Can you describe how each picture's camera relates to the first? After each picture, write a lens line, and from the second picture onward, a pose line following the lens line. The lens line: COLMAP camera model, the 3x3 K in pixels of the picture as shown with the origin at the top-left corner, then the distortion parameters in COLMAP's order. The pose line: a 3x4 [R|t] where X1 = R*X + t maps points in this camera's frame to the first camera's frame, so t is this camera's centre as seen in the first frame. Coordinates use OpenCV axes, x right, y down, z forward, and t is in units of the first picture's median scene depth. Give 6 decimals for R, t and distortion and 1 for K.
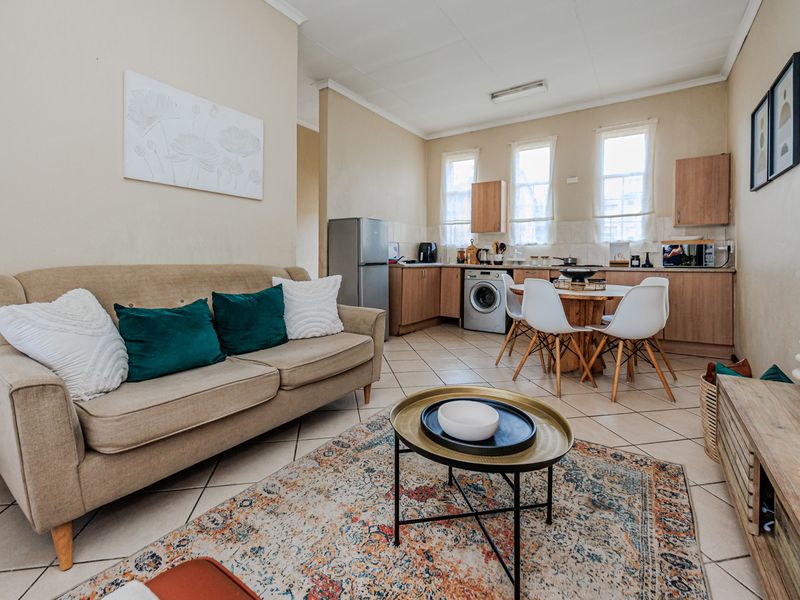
lens RADIAL K [[361.2, 0, 412.3], [0, 361.2, 261.0], [0, 0, 1]] dist [0.000072, -0.000003]
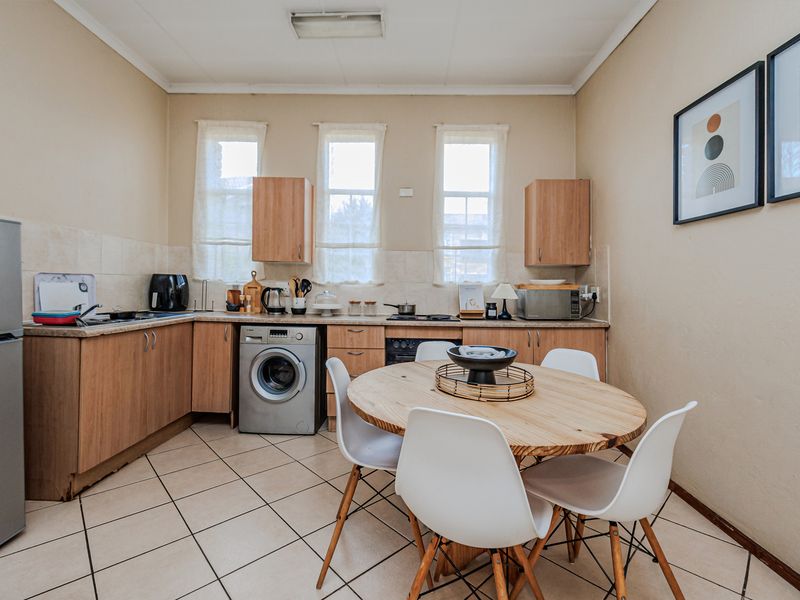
lens RADIAL K [[362.9, 0, 399.5], [0, 362.9, 291.6], [0, 0, 1]] dist [0.000195, 0.000273]
pose [[0.851936, -0.000804, 0.523645, 0.062226], [-0.005995, 0.999918, 0.011289, -0.038995], [-0.523611, -0.012757, 0.851862, 0.400291]]
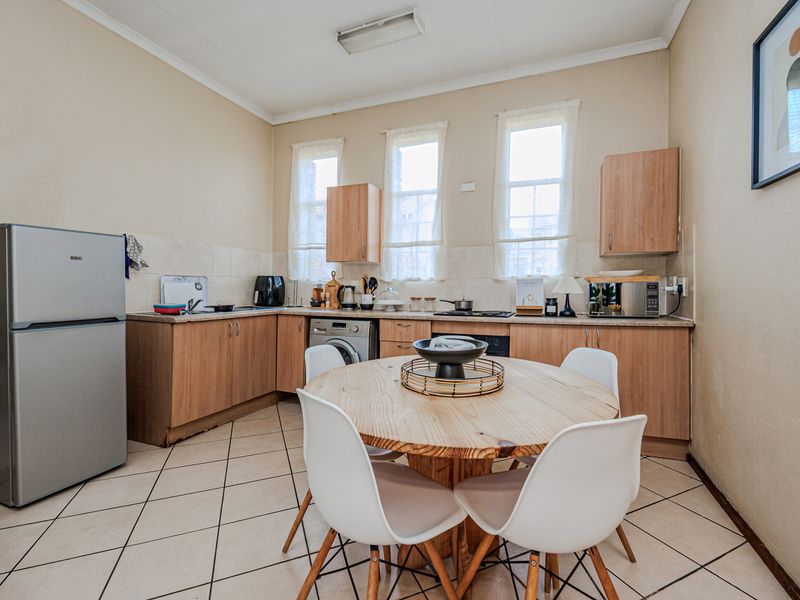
lens RADIAL K [[351.3, 0, 423.0], [0, 351.3, 296.0], [0, 0, 1]] dist [0.000355, -0.000063]
pose [[0.974611, -0.009993, 0.223681, 0.204858], [0.006132, 0.999820, 0.017950, -0.027967], [-0.223820, -0.016123, 0.974497, 0.356978]]
